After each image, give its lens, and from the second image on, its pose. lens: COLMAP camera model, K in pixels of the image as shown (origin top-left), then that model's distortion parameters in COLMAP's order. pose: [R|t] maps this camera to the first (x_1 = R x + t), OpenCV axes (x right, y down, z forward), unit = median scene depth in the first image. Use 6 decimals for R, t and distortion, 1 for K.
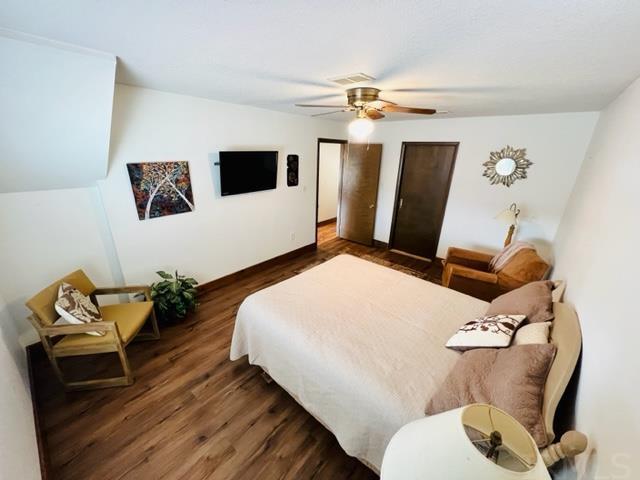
lens RADIAL K [[253.9, 0, 319.6], [0, 253.9, 239.7], [0, 0, 1]] dist [0.001653, -0.000036]
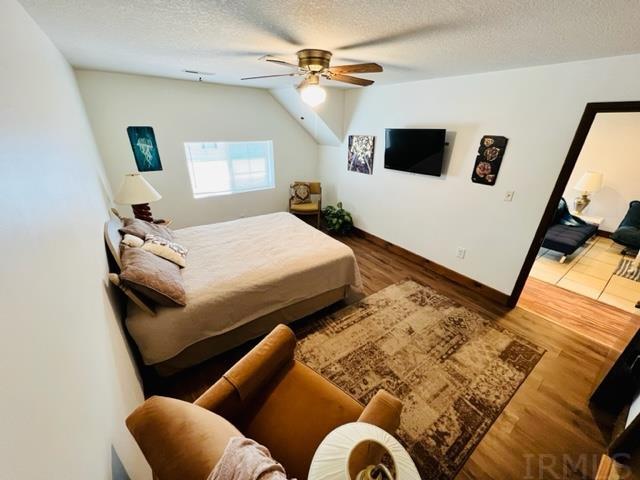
lens RADIAL K [[253.9, 0, 320.6], [0, 253.9, 239.2], [0, 0, 1]] dist [0.001653, -0.000036]
pose [[-0.215176, 0.383169, -0.898266, 0.660242], [-0.347972, 0.829357, 0.437130, -0.240678], [0.912478, 0.406631, -0.045125, 0.715844]]
